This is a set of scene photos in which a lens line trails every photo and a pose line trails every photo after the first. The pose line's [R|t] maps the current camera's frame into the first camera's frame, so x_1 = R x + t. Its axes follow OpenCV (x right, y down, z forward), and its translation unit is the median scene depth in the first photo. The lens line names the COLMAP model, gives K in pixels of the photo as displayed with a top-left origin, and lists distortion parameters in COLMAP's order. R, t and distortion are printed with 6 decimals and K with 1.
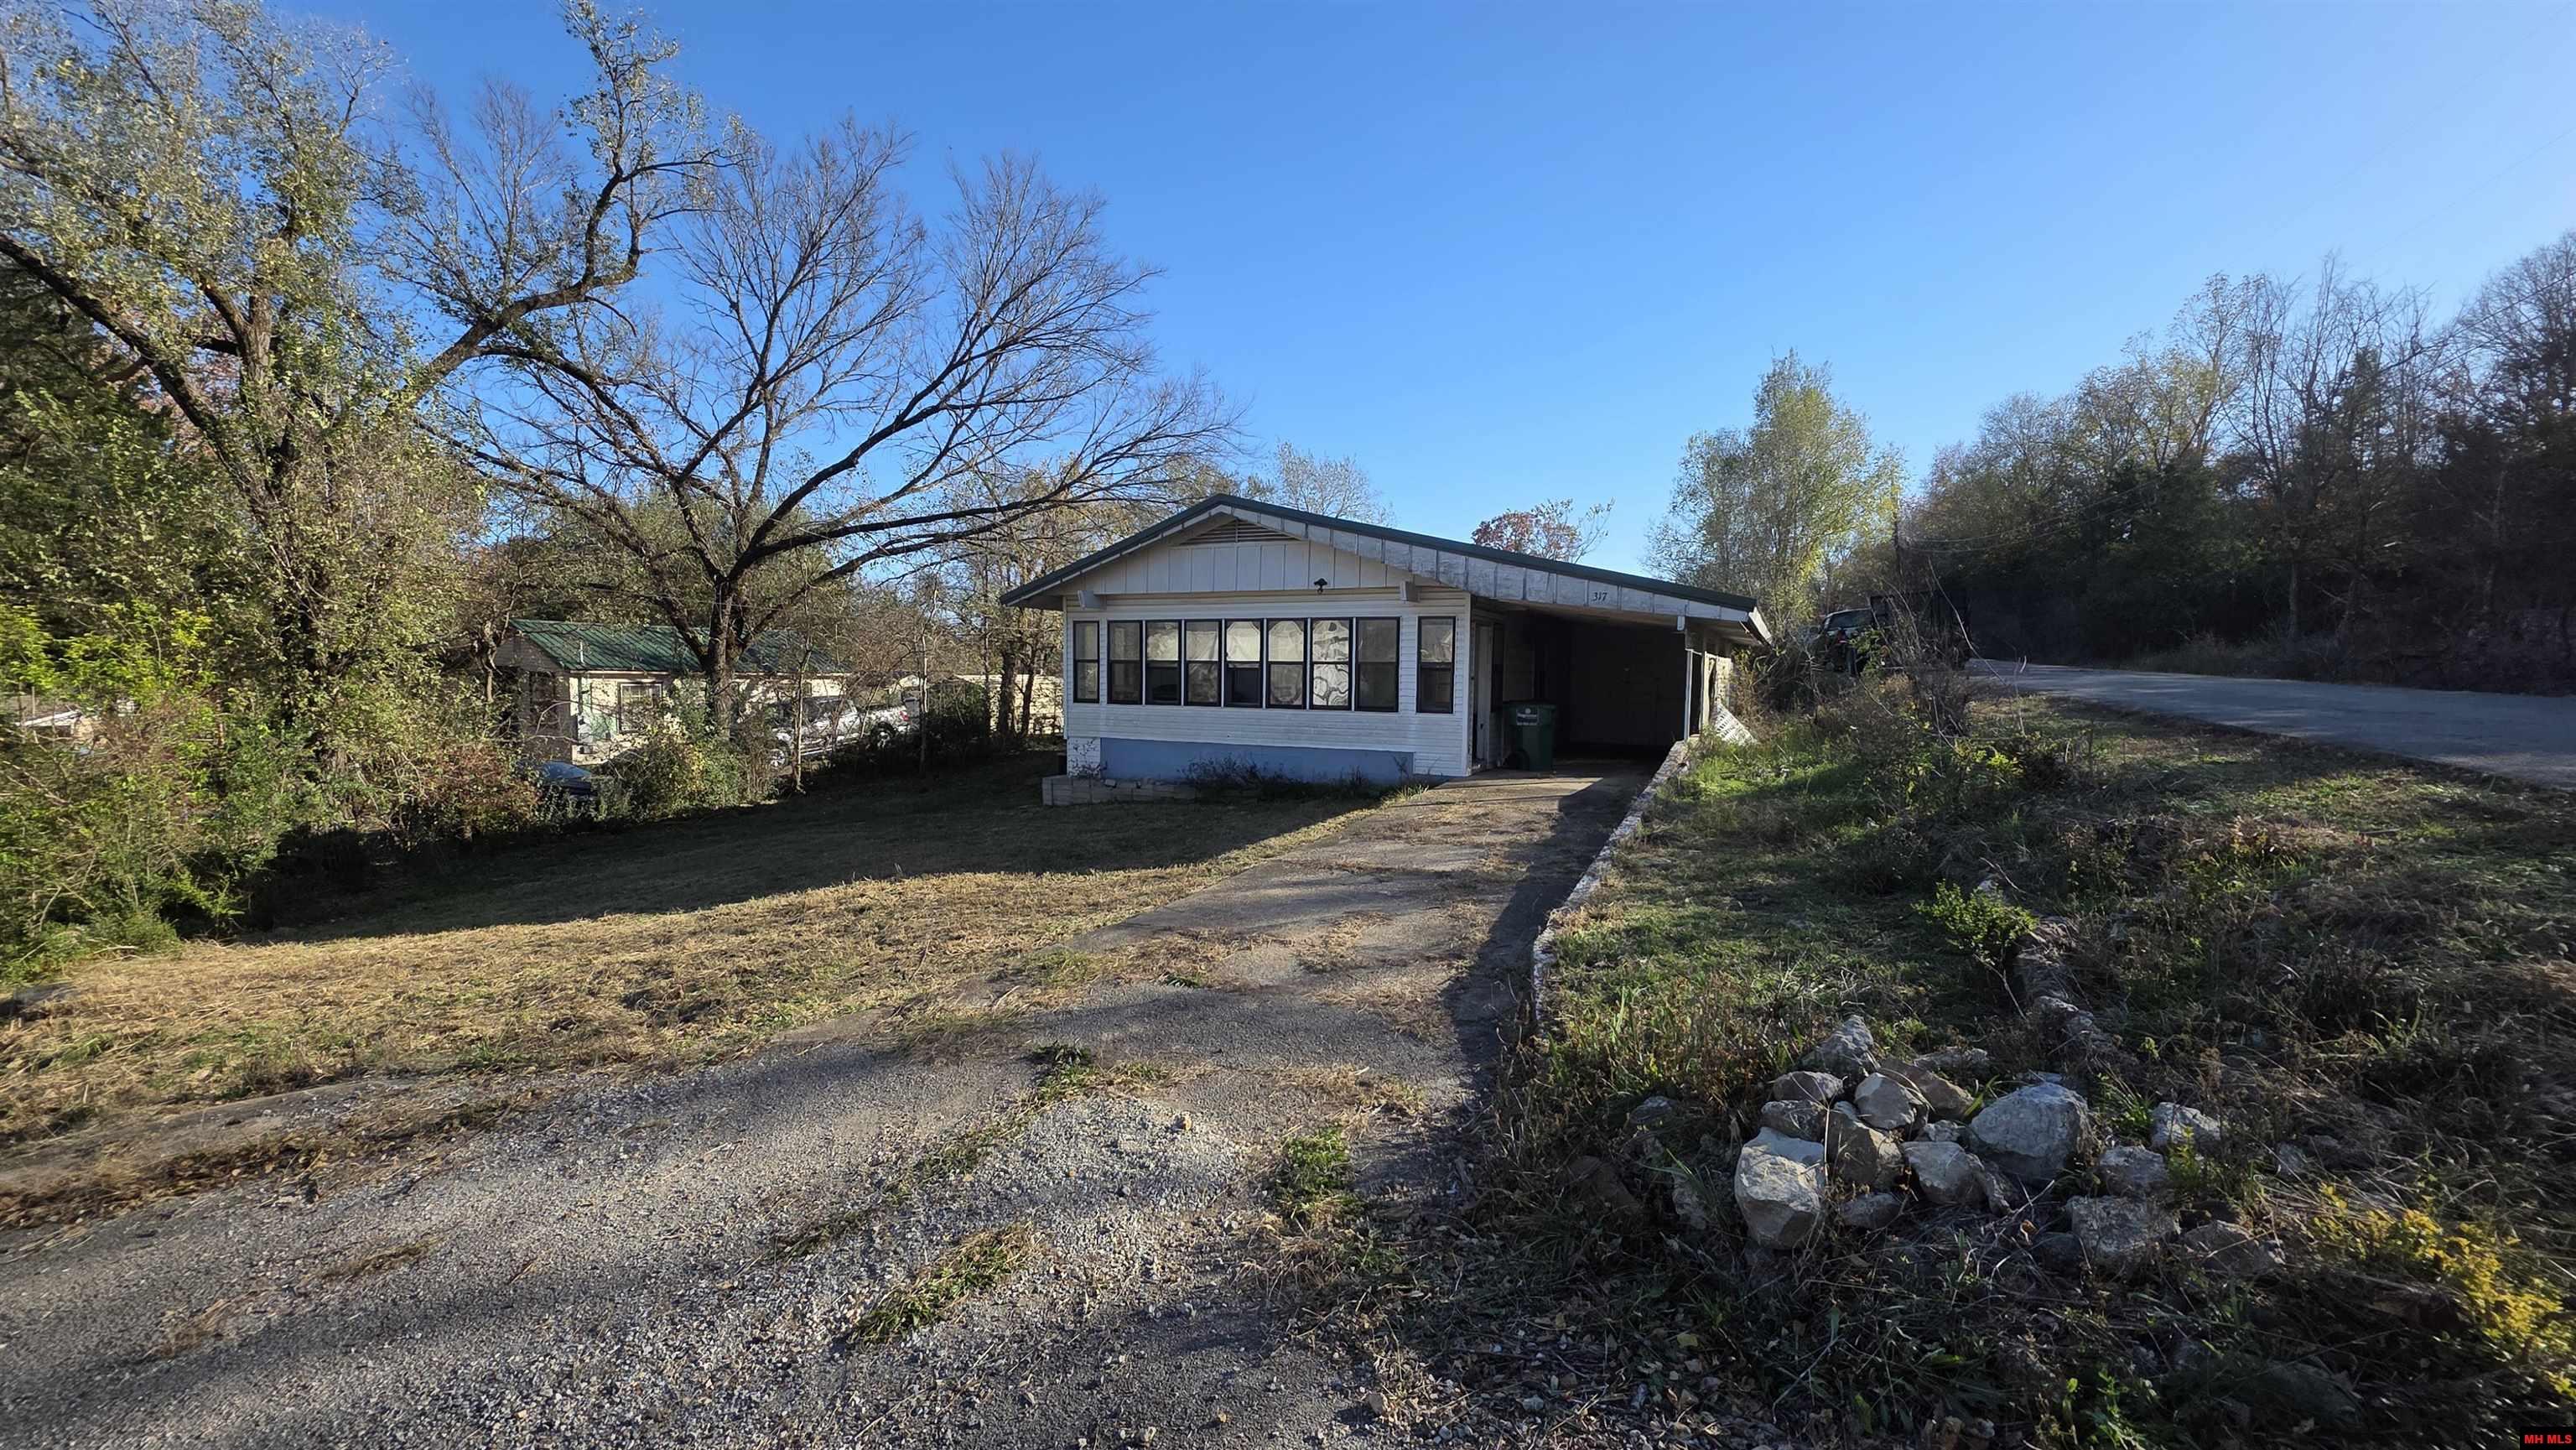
lens RADIAL K [[1015.3, 0, 1308.9], [0, 1015.3, 735.2], [0, 0, 1]] dist [0.002797, 0.000418]
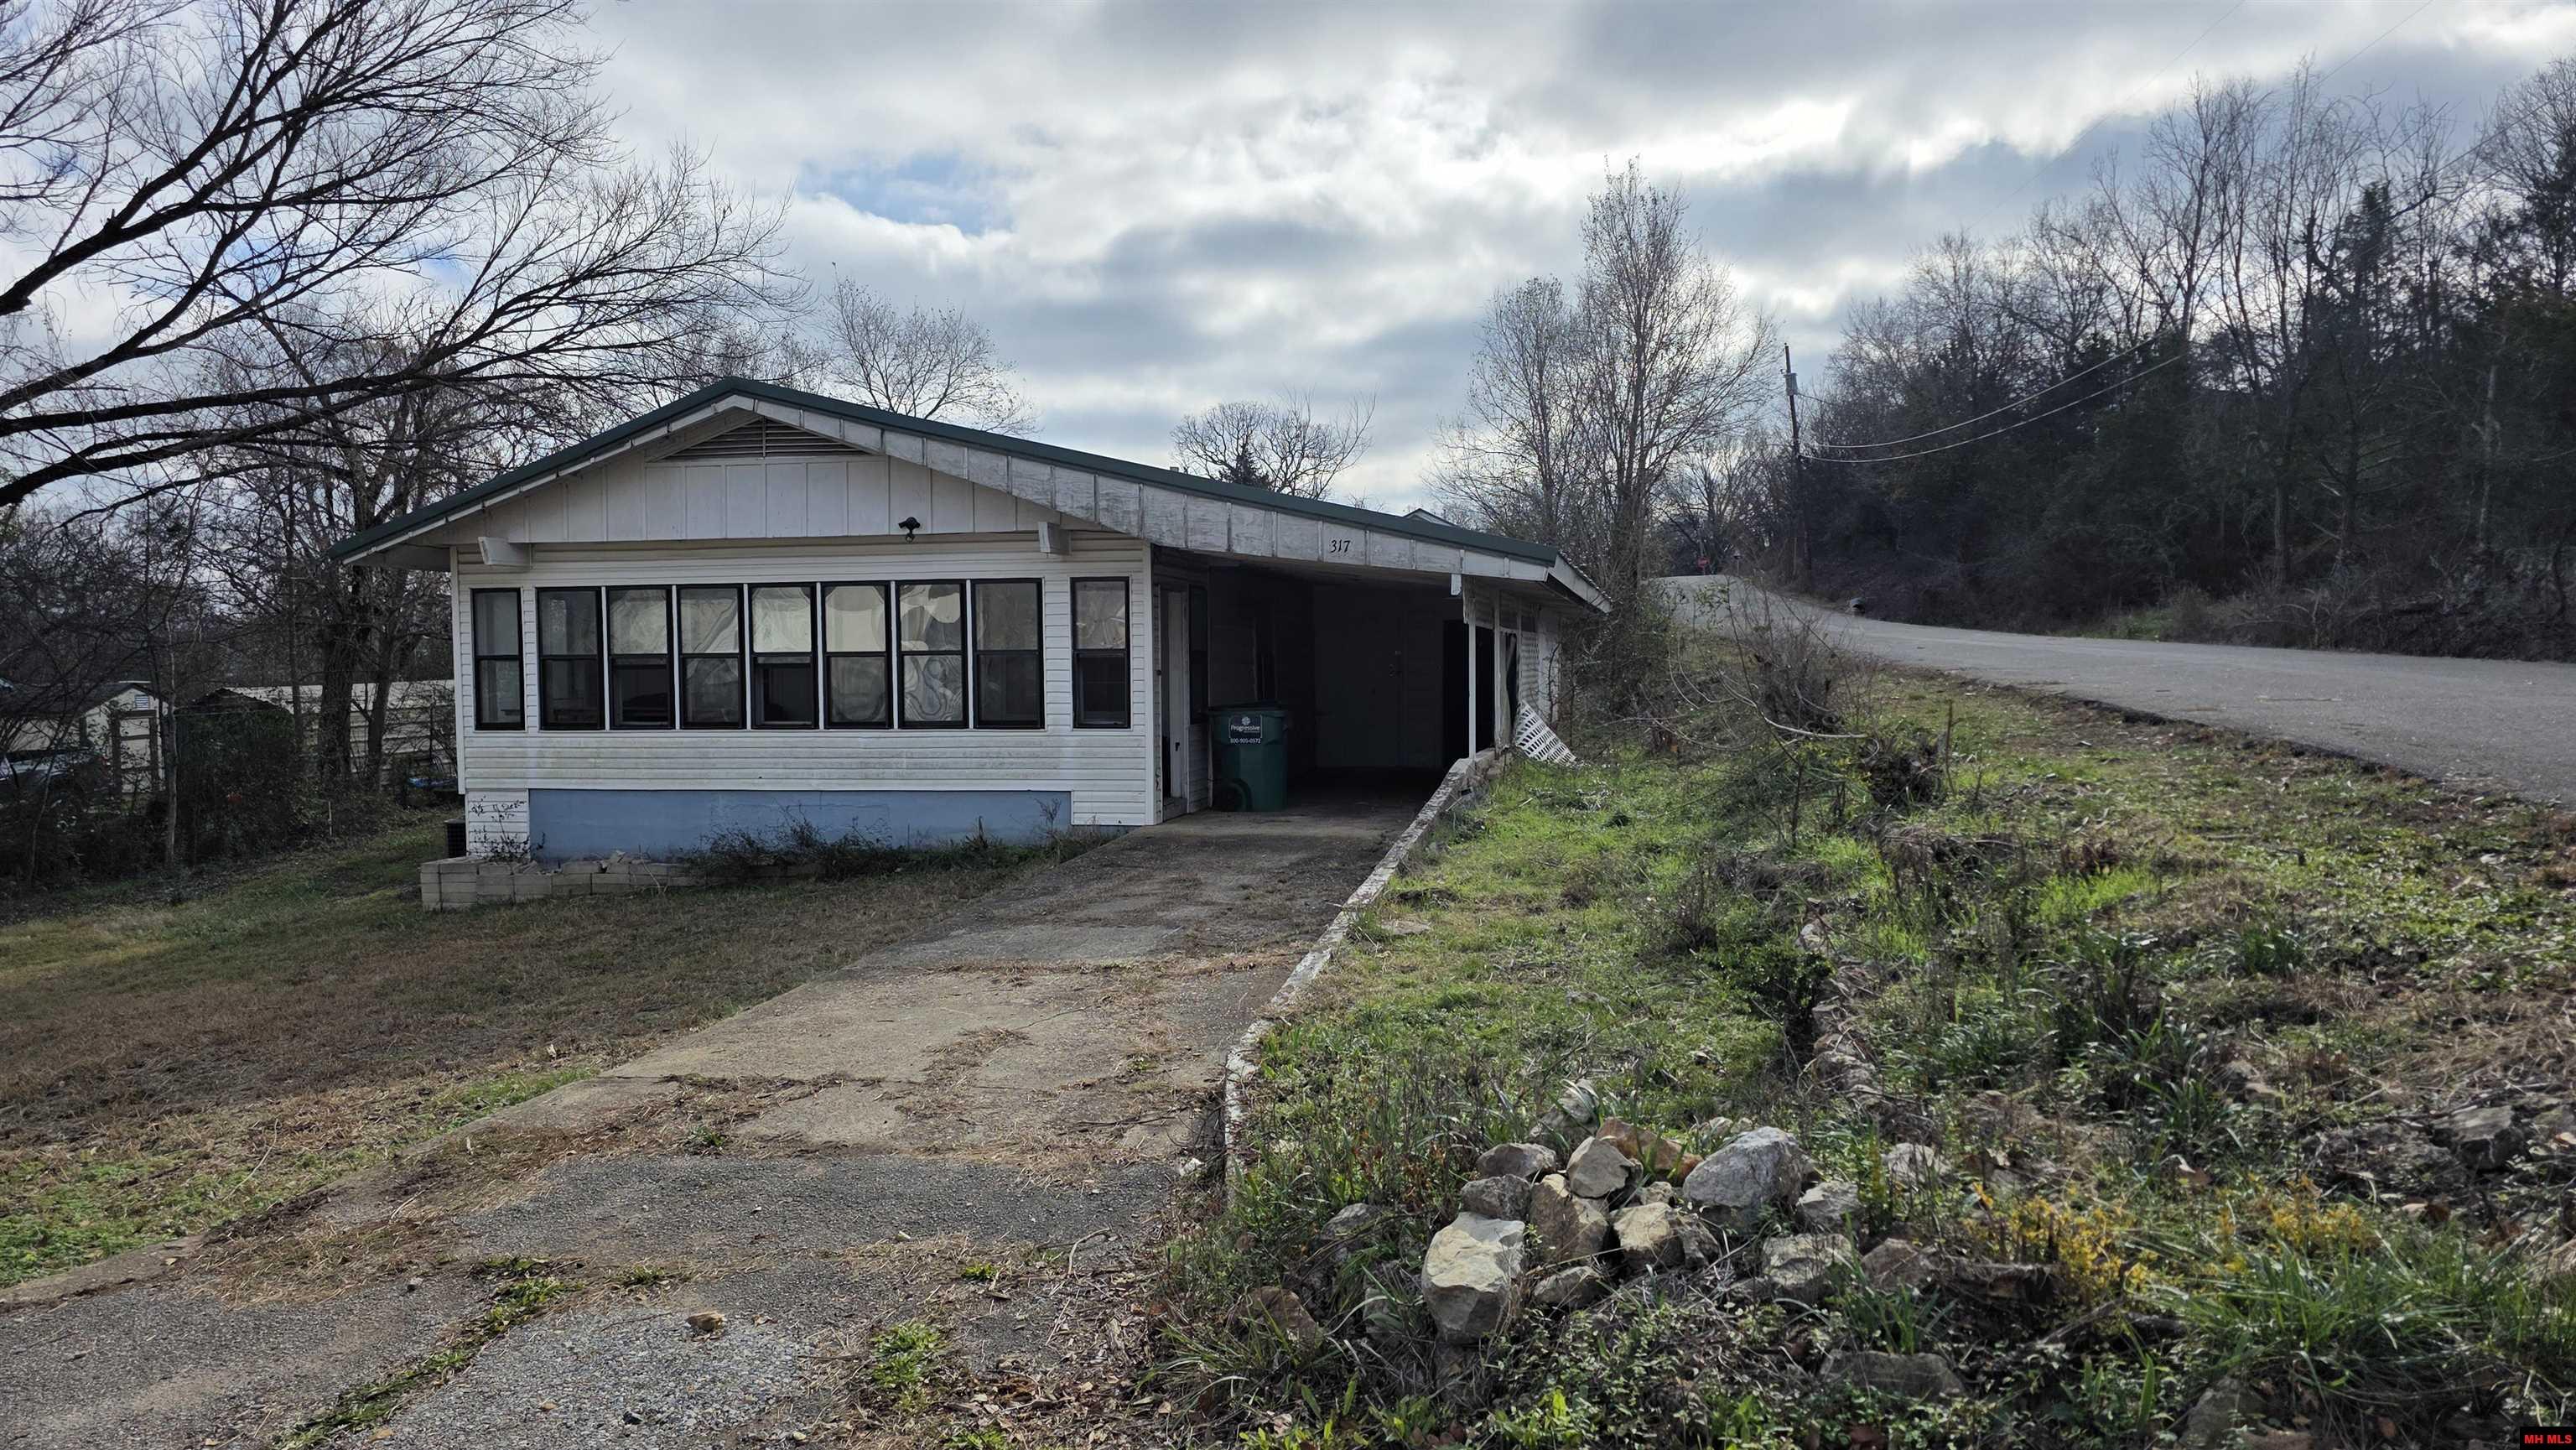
lens RADIAL K [[1705.8, 0, 1282.4], [0, 1705.8, 736.5], [0, 0, 1]] dist [0.064278, -0.054366]
pose [[0.975608, -0.032299, 0.217131, 0.001983], [0.036250, 0.999241, -0.014236, 0.001801], [-0.216507, 0.021759, 0.976039, -0.052078]]
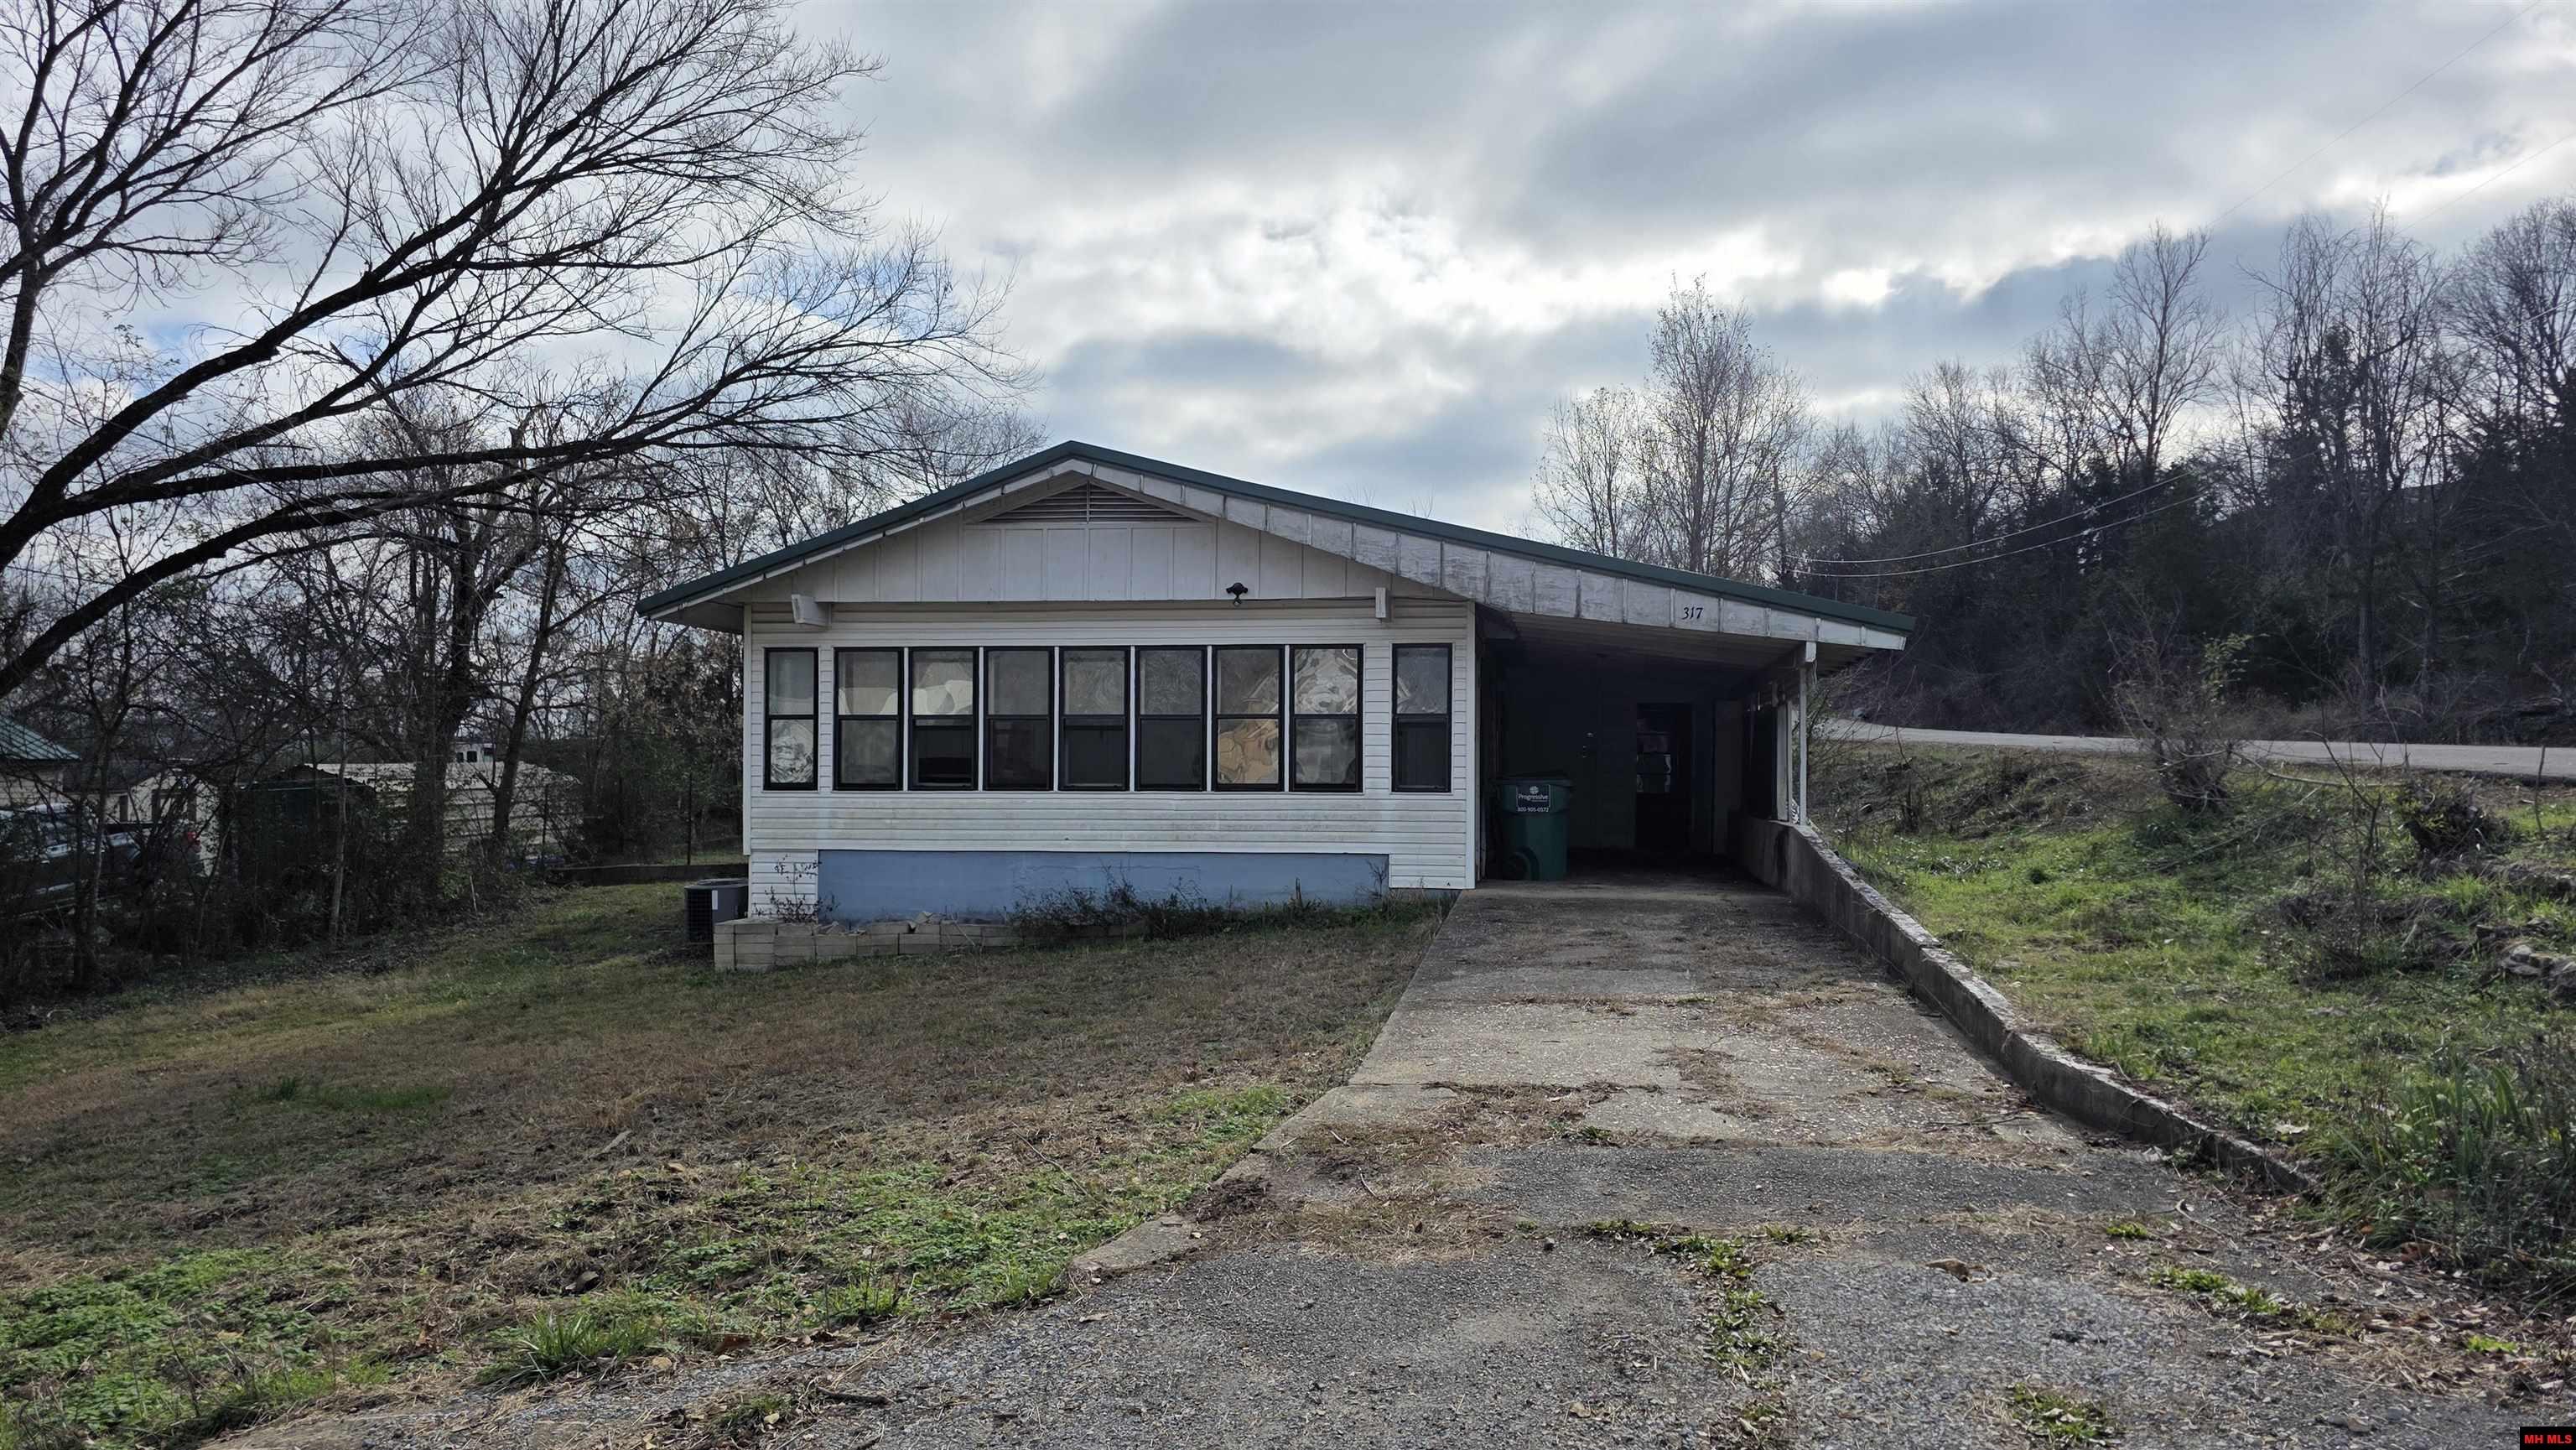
lens RADIAL K [[1705.8, 0, 1275.7], [0, 1705.8, 761.1], [0, 0, 1]] dist [0.064278, -0.054366]
pose [[0.958234, -0.007195, 0.285893, -0.211155], [0.026841, 0.997533, -0.064861, 0.019884], [-0.284721, 0.069825, 0.956064, -0.007604]]
